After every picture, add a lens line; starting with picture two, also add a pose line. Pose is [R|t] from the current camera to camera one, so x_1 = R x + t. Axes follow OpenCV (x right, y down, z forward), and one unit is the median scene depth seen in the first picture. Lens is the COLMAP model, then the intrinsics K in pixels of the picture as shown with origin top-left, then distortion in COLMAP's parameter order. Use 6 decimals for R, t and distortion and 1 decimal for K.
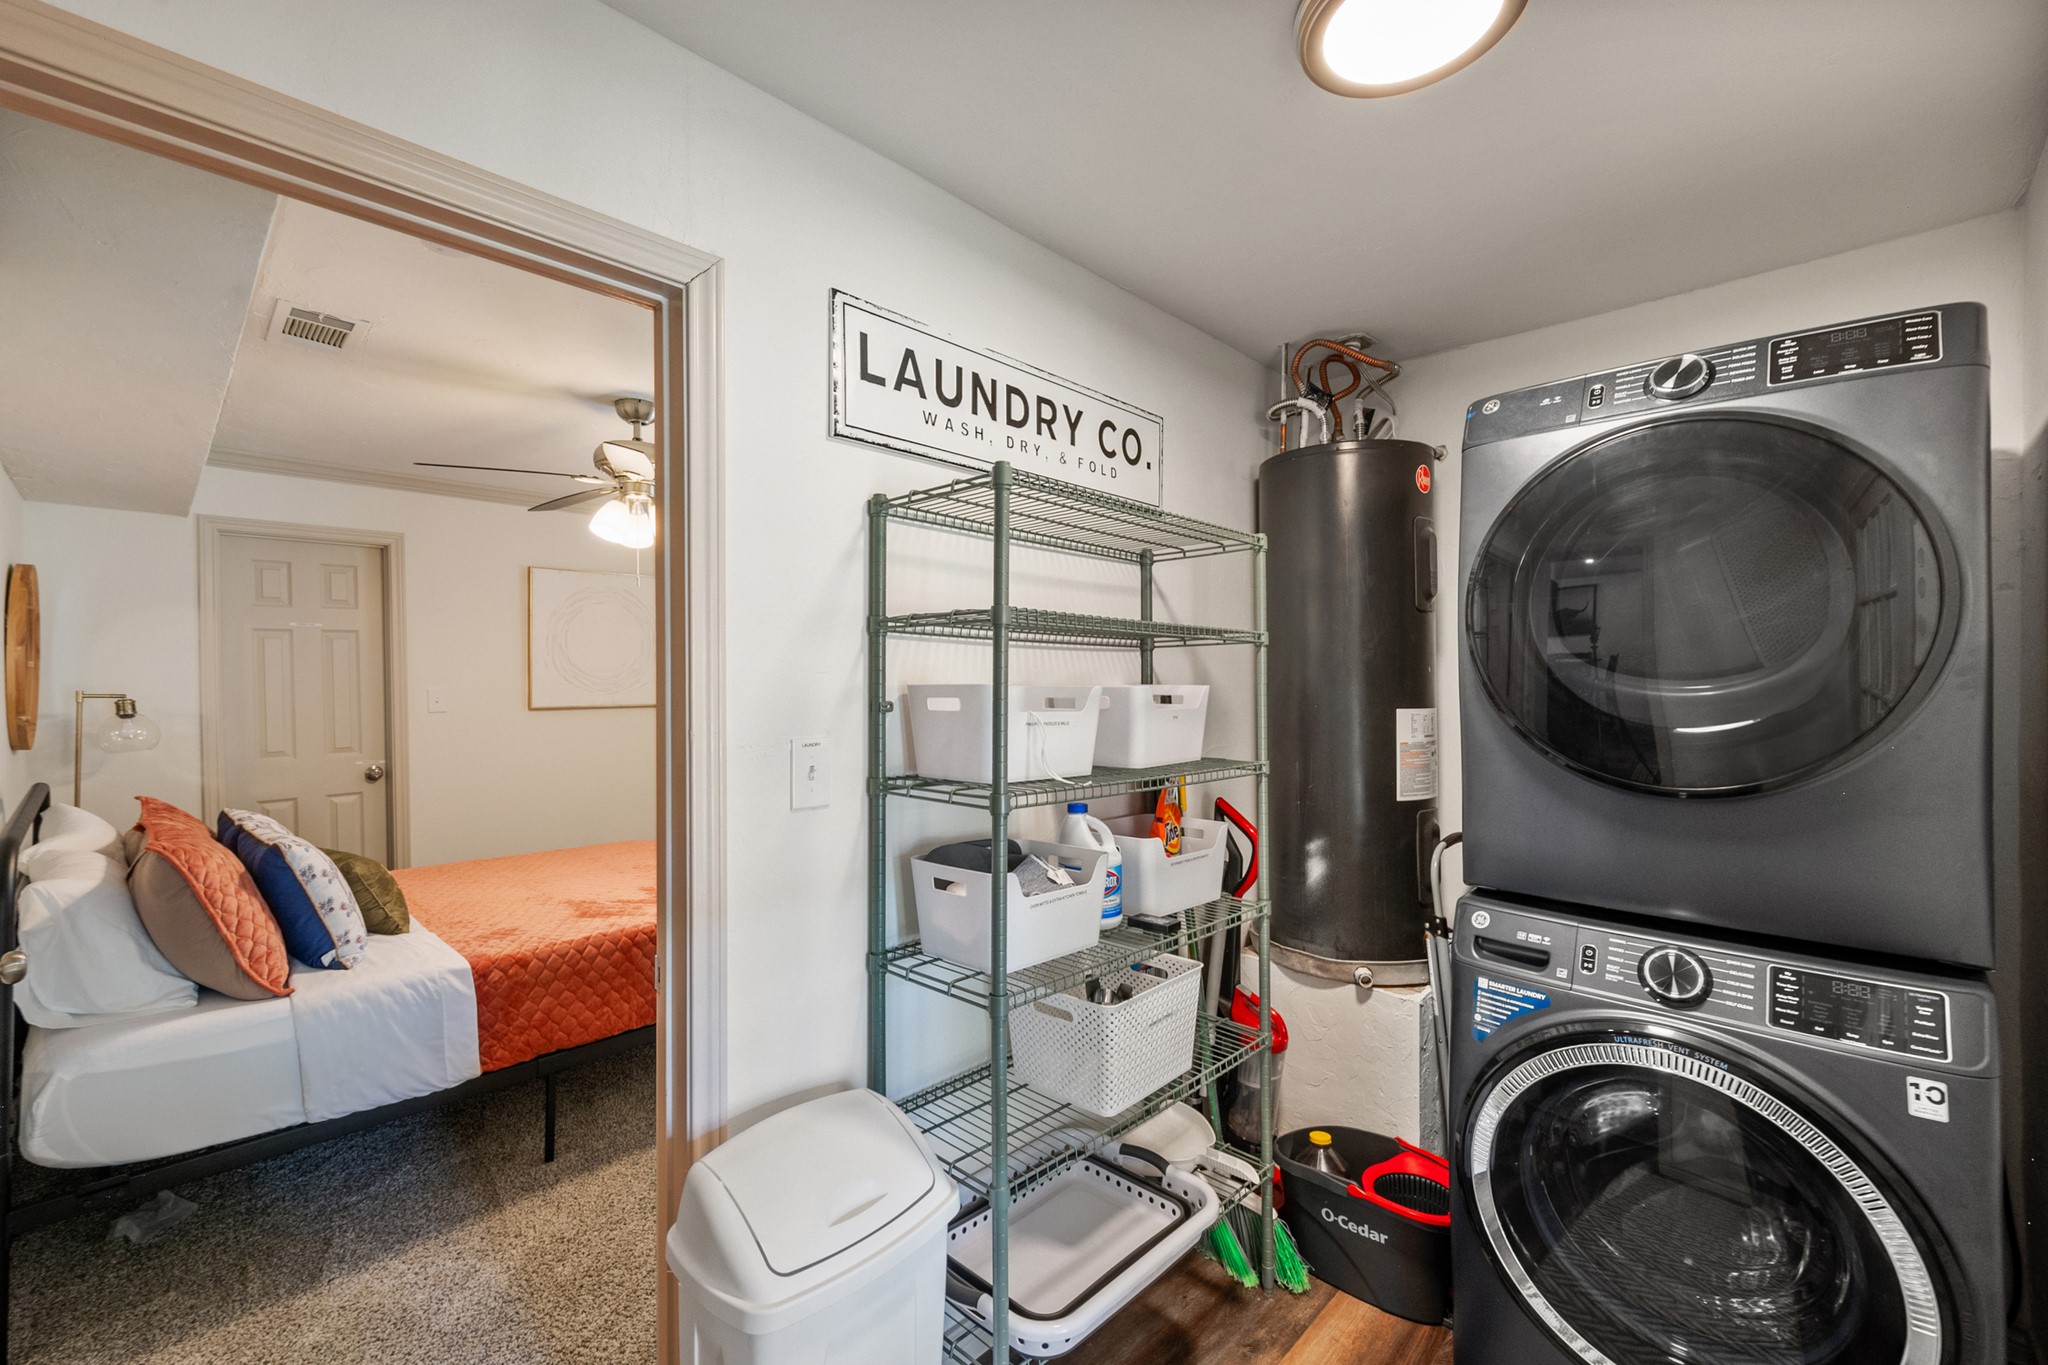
lens RADIAL K [[843.5, 0, 1014.6], [0, 843.5, 683.3], [0, 0, 1]] dist [0.003342, 0.000218]
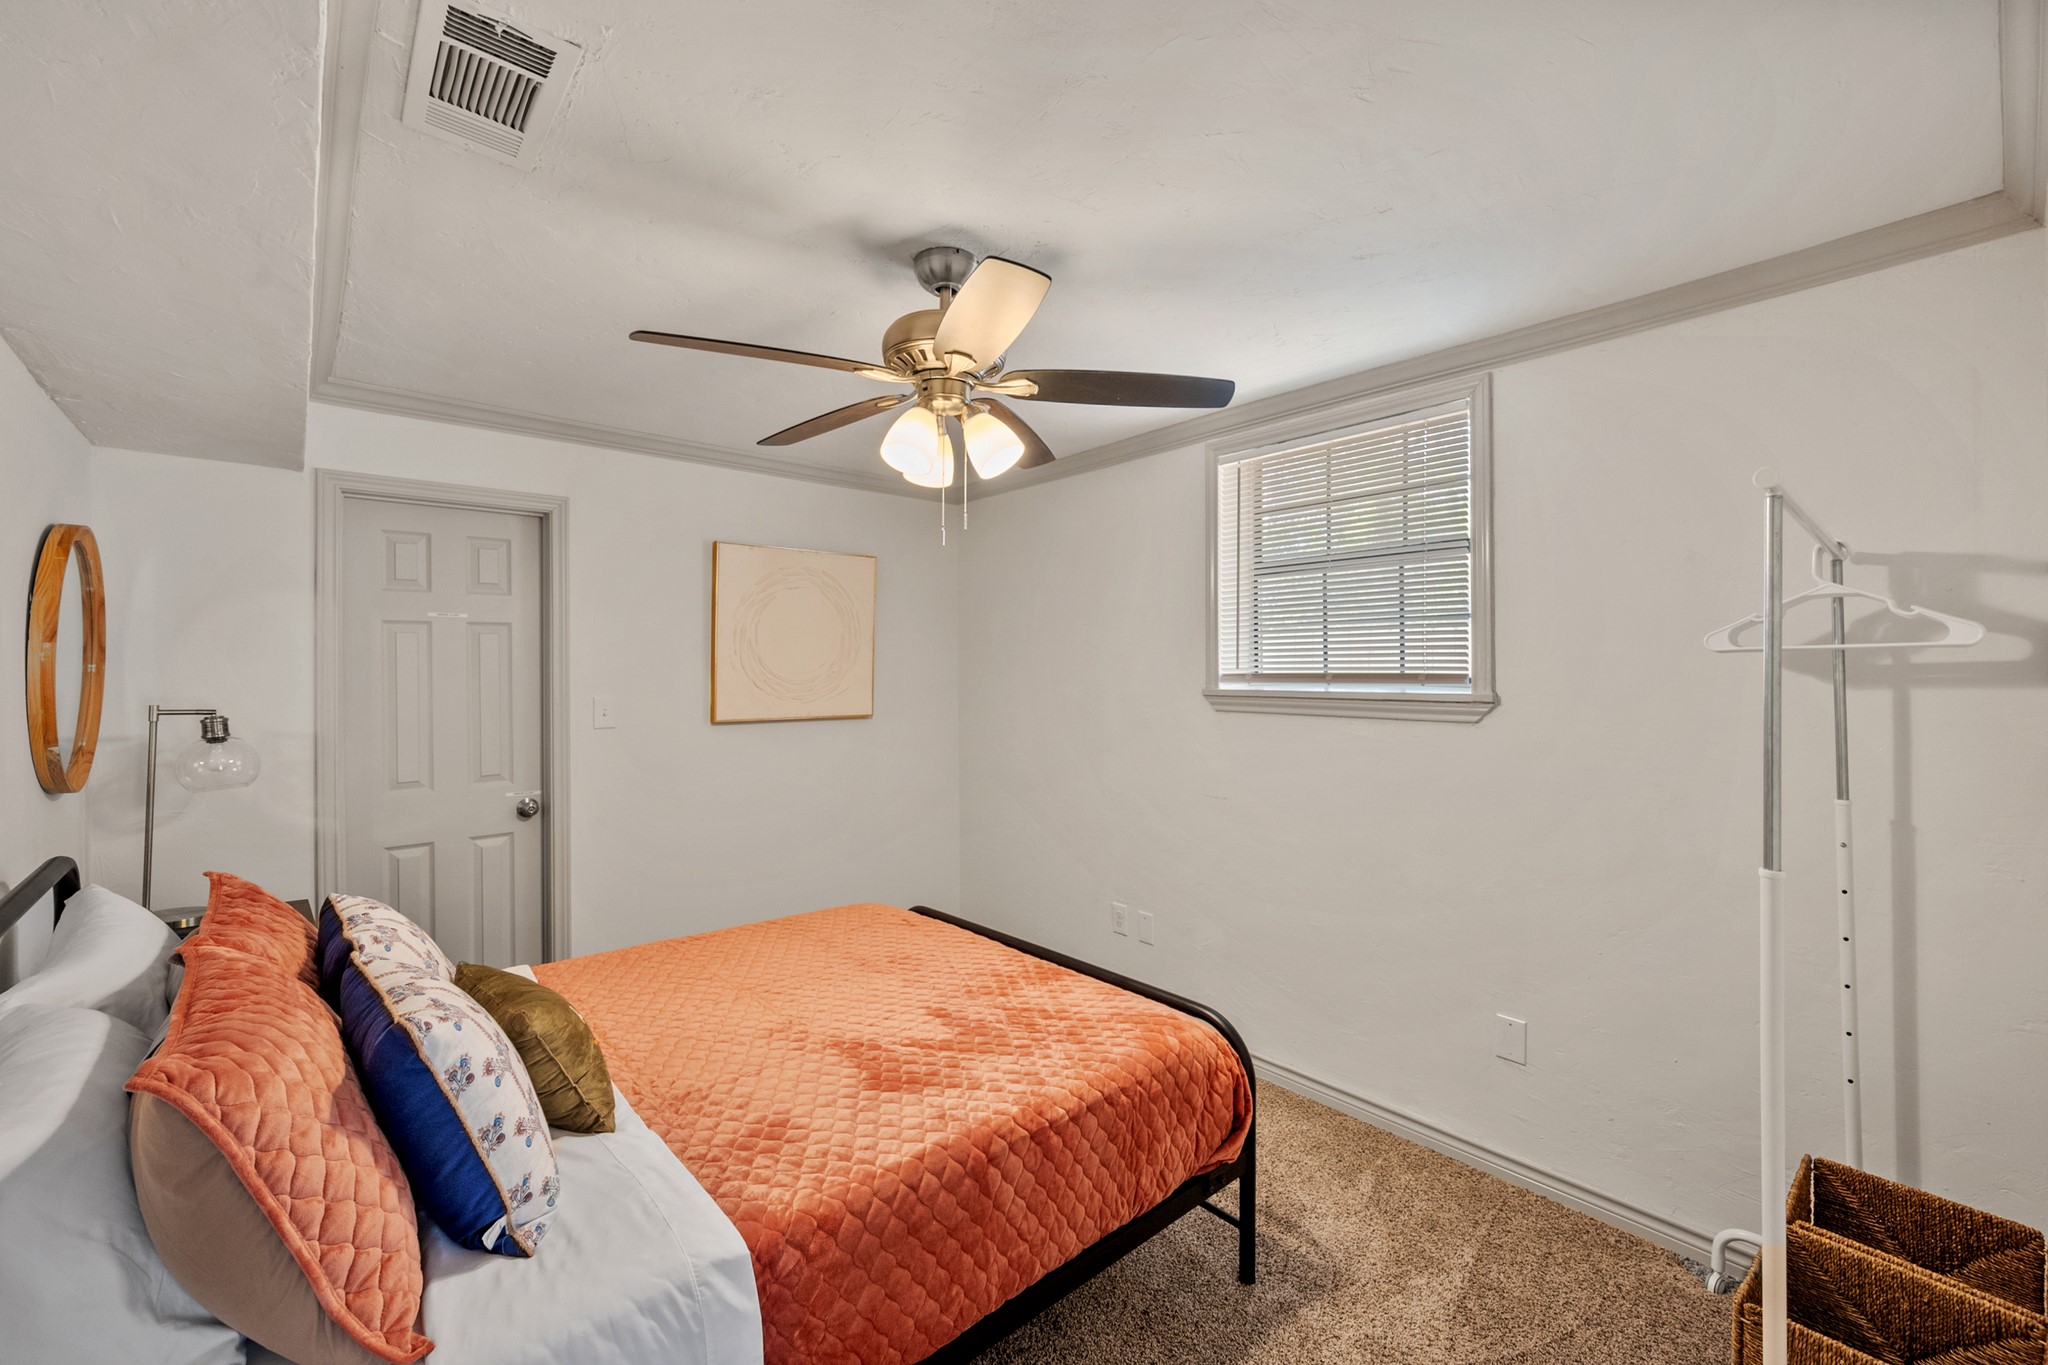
lens RADIAL K [[843.5, 0, 1039.8], [0, 843.5, 667.2], [0, 0, 1]] dist [0.003342, 0.000218]
pose [[0.996877, -0.000941, -0.078960, -0.383899], [-0.000474, 0.999840, -0.017897, -0.014061], [0.078964, 0.017879, 0.996717, 0.442300]]
